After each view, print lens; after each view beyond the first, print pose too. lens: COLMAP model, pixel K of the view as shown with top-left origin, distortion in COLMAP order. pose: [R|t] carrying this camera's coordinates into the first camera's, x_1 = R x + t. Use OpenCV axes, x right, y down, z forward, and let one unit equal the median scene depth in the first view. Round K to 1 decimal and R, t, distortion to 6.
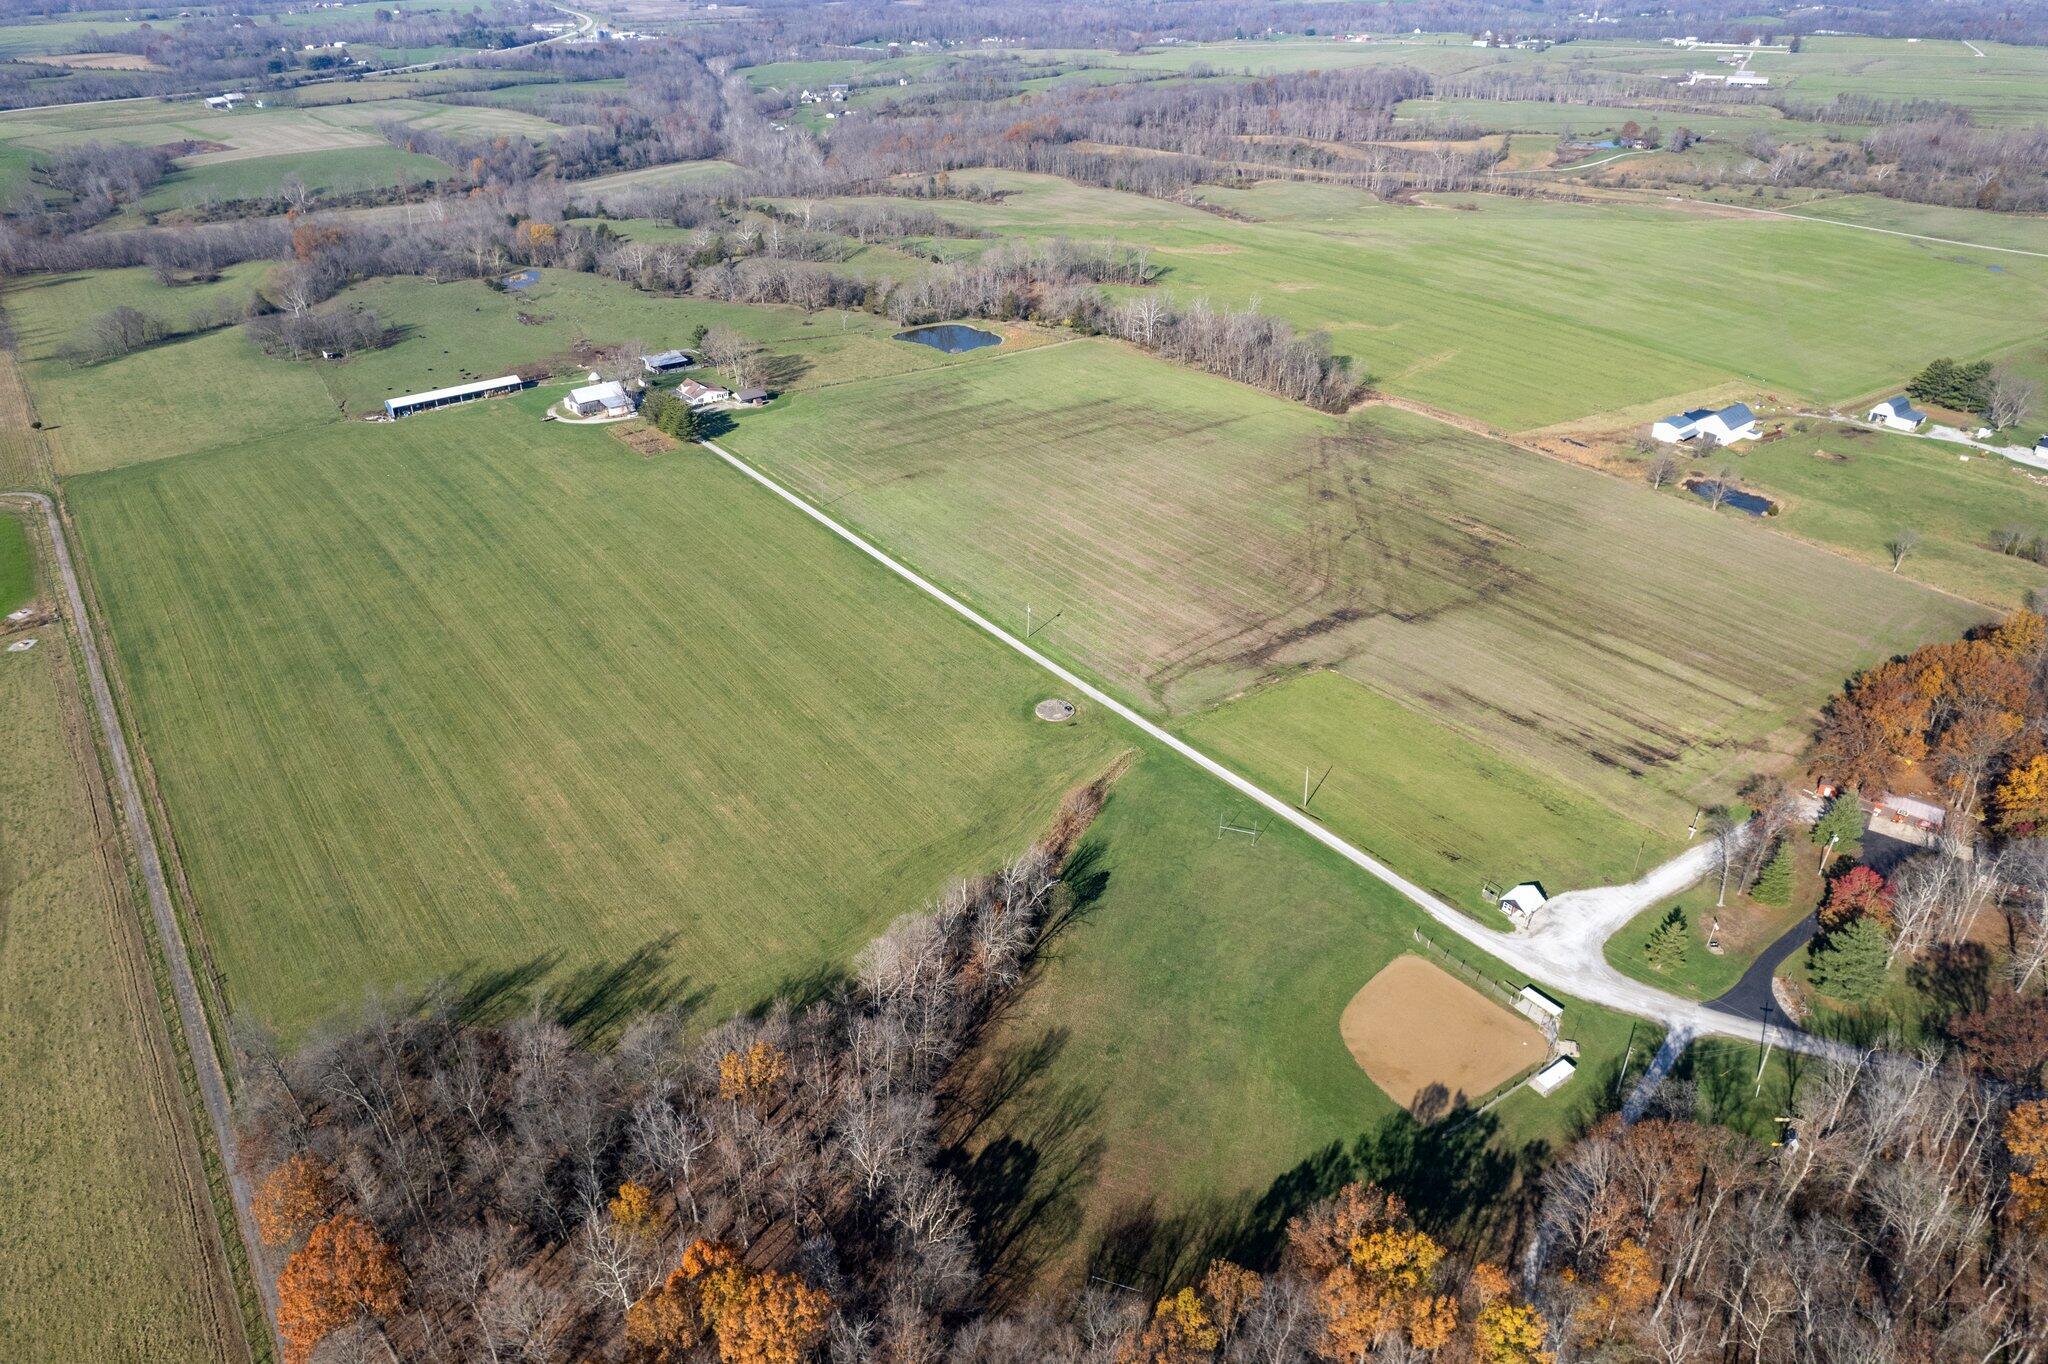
lens RADIAL K [[1320.4, 0, 1032.5], [0, 1320.4, 677.5], [0, 0, 1]] dist [-0.074323, 0.071668]
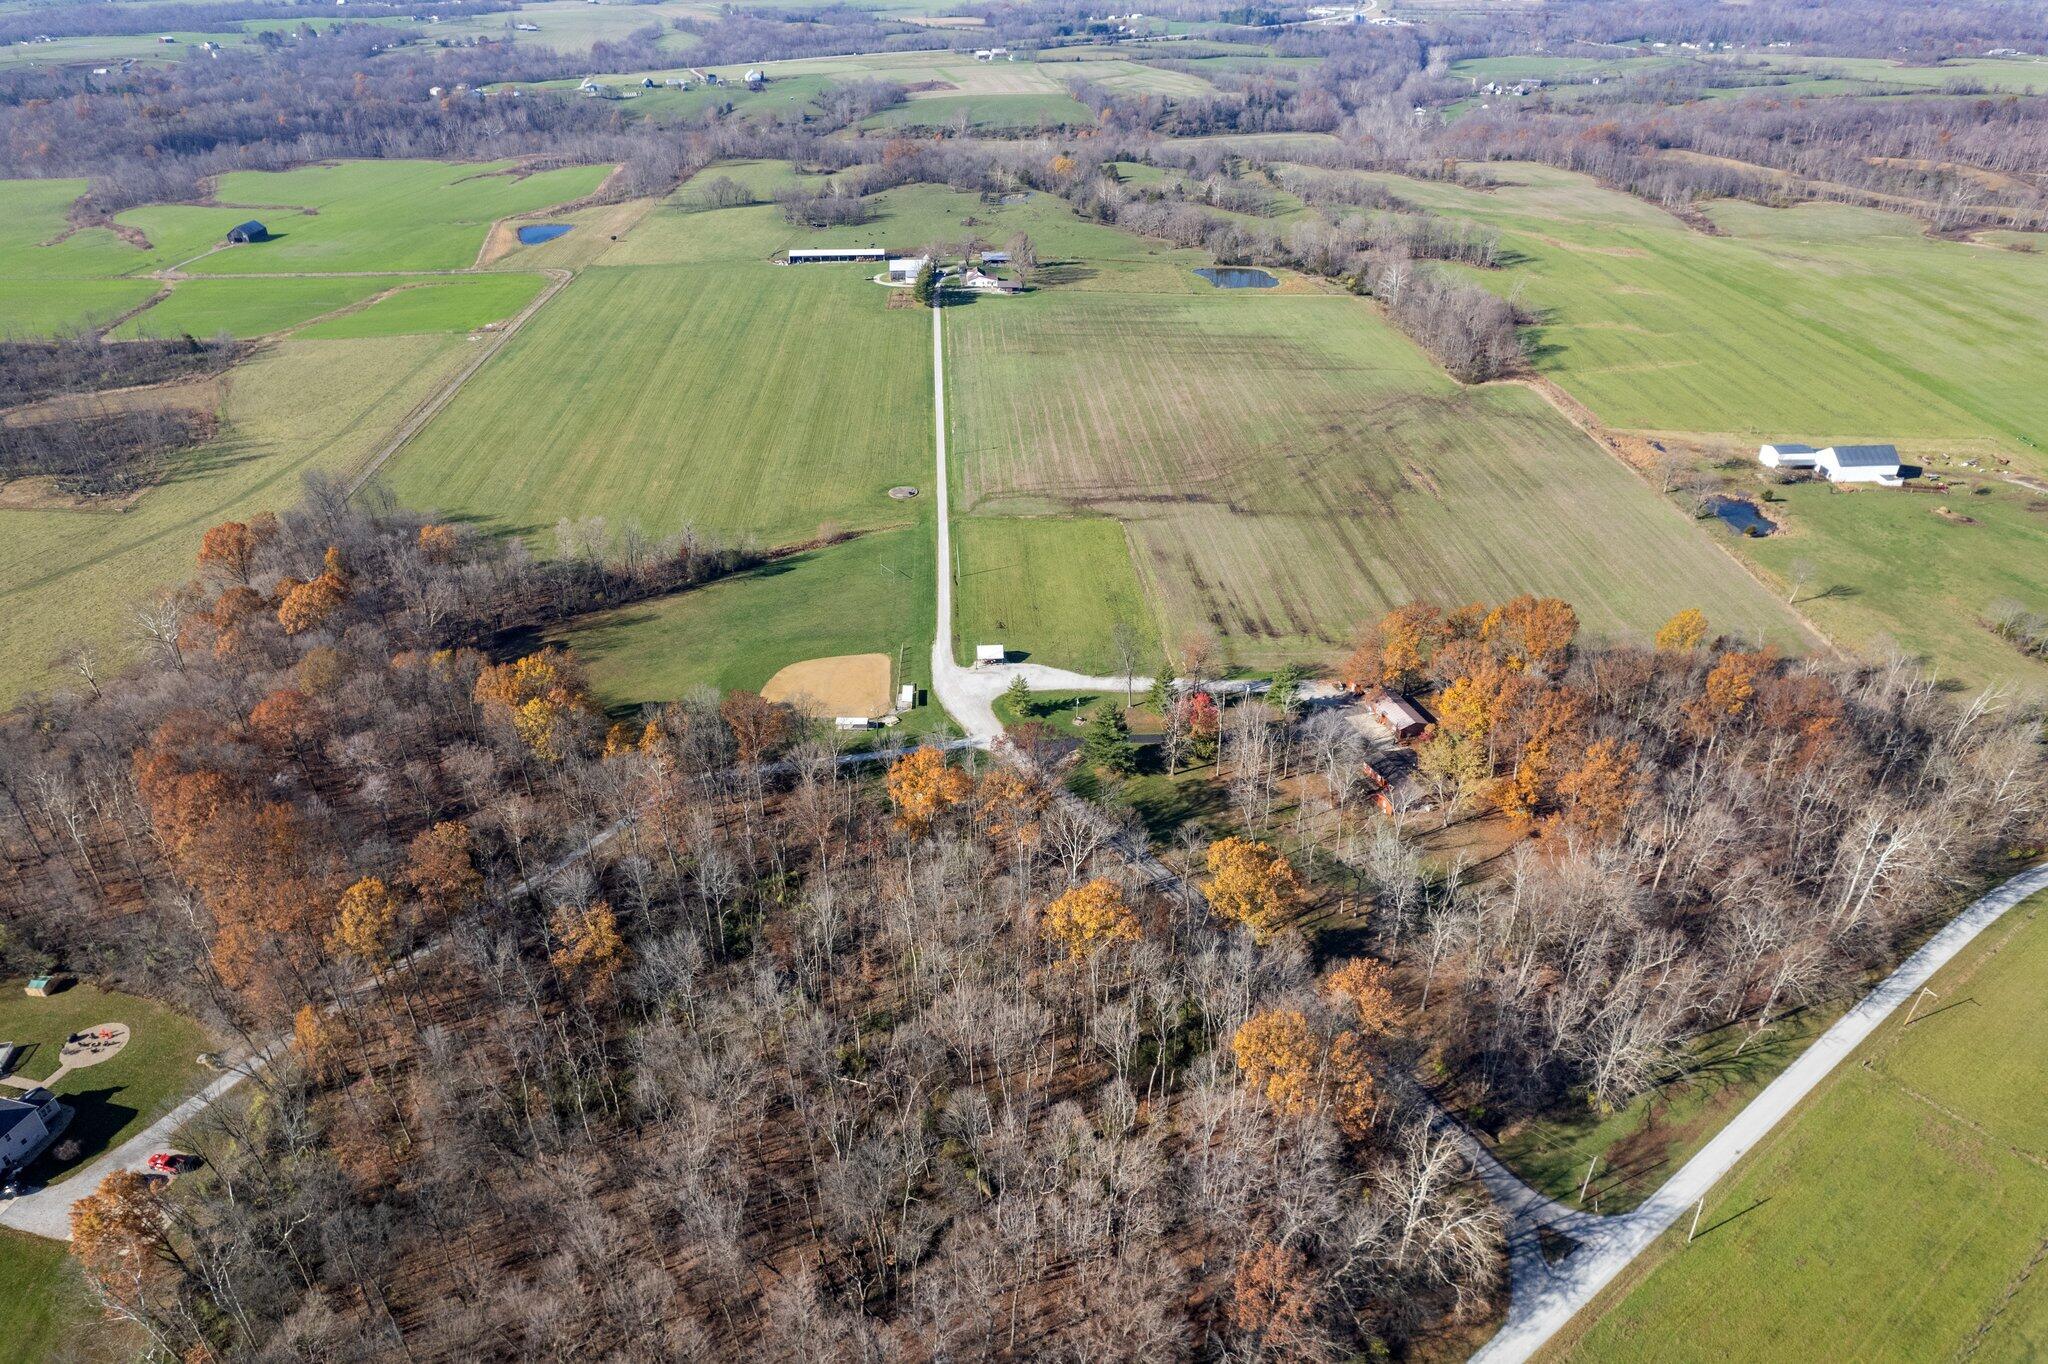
lens RADIAL K [[1320.4, 0, 1032.5], [0, 1320.4, 677.5], [0, 0, 1]] dist [-0.074323, 0.071668]
pose [[0.824673, 0.284974, -0.488574, 0.546589], [-0.282347, 0.955889, 0.080971, 0.038706], [0.490097, 0.071173, 0.868757, -0.063860]]
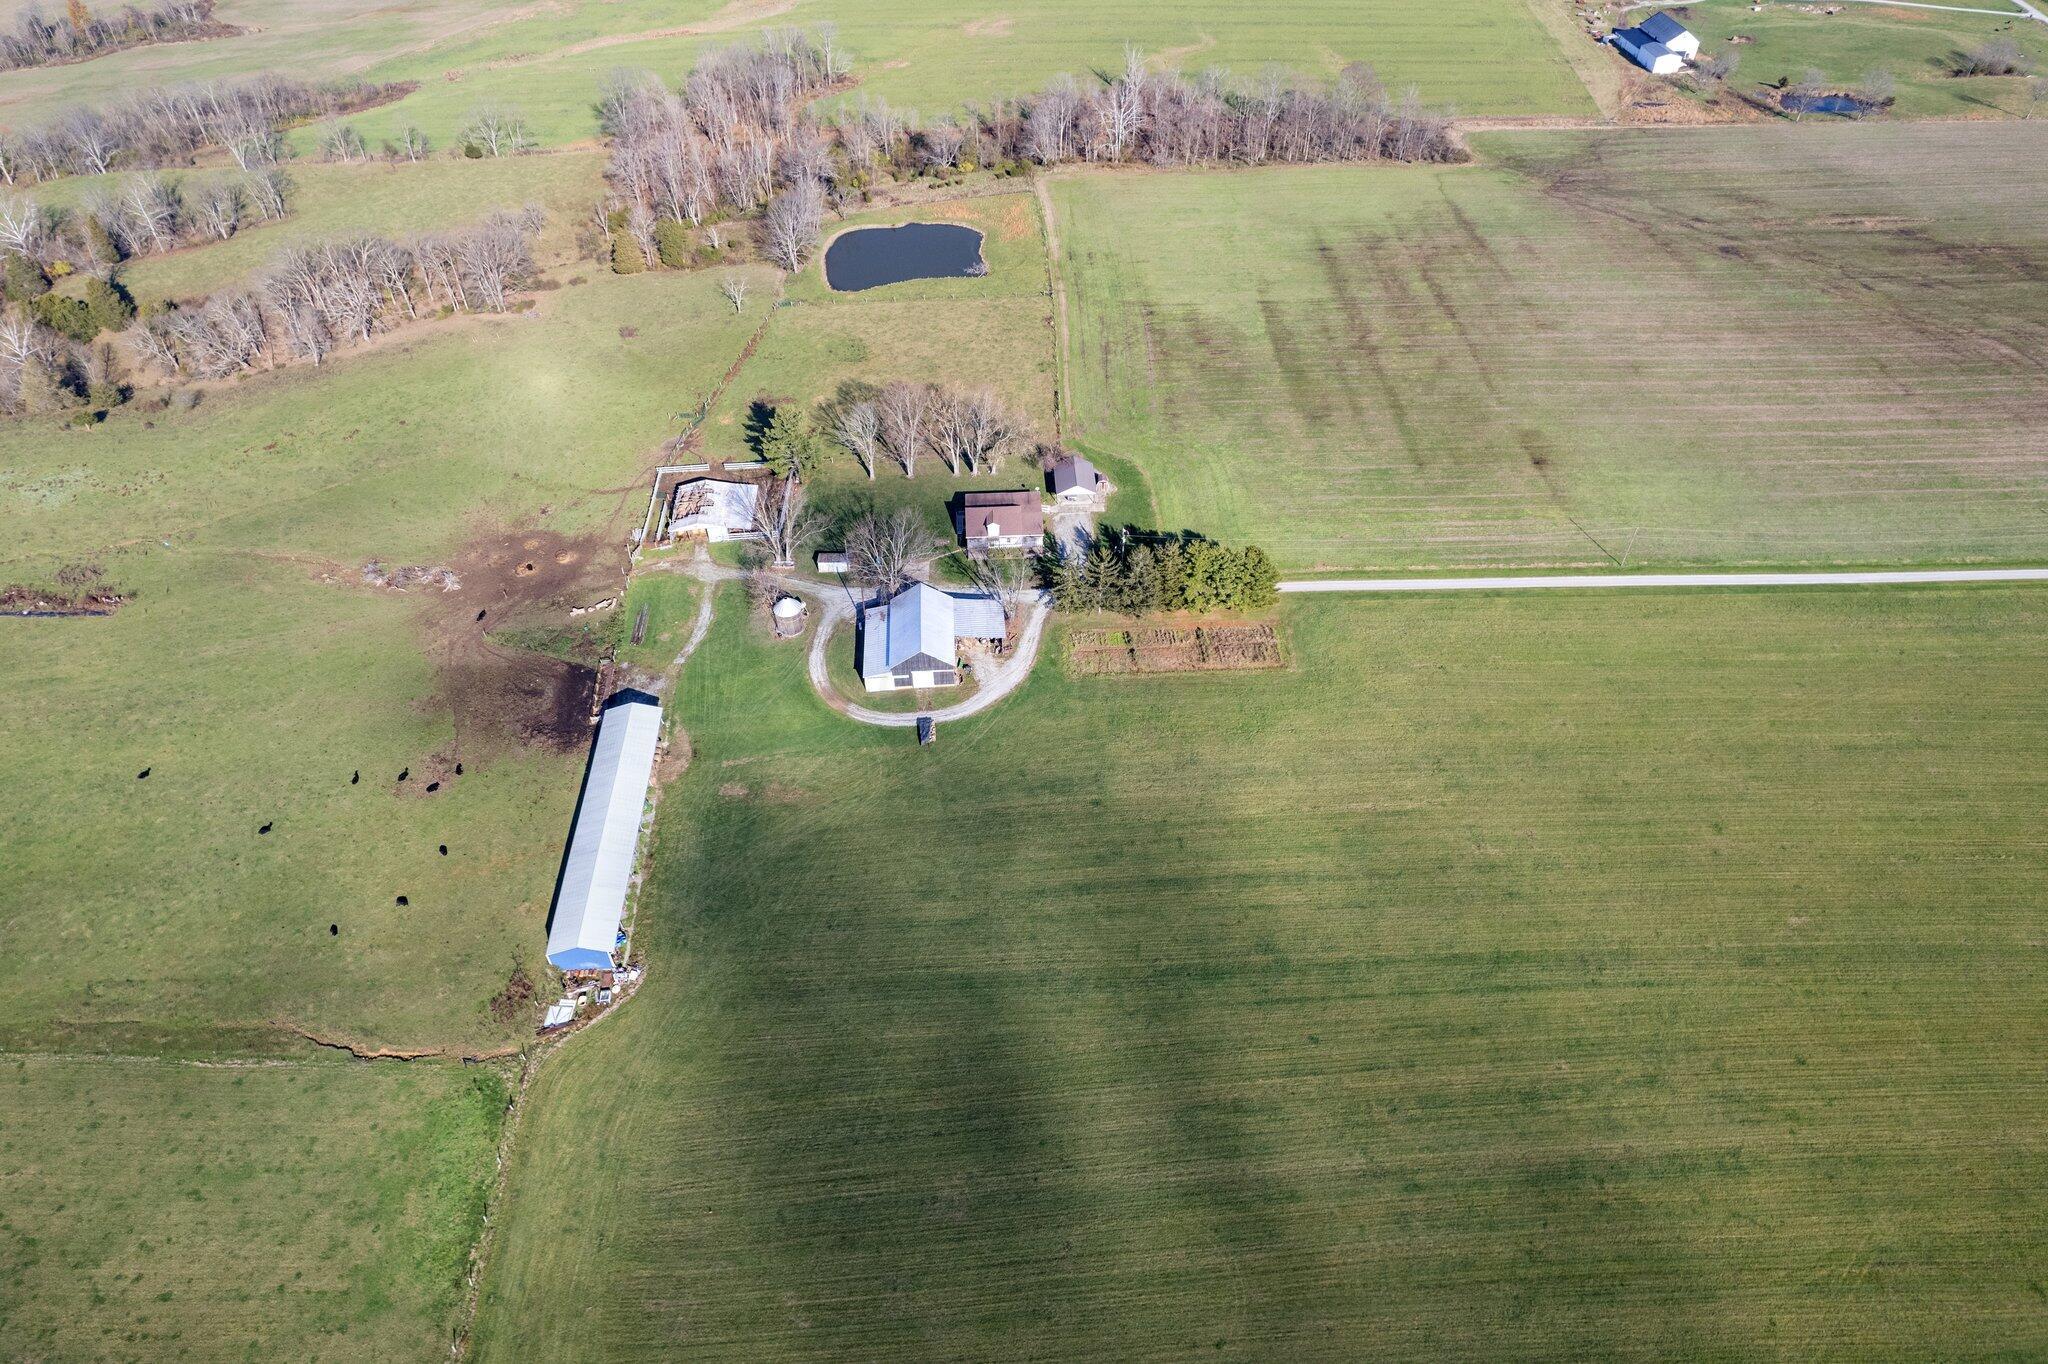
lens RADIAL K [[1277.9, 0, 1053.1], [0, 1277.9, 687.3], [0, 0, 1]] dist [-0.058404, 0.065251]
pose [[0.573488, -0.571658, 0.586786, -0.594693], [0.409687, 0.820409, 0.398855, -0.367894], [-0.709414, 0.011660, 0.704696, 0.657703]]
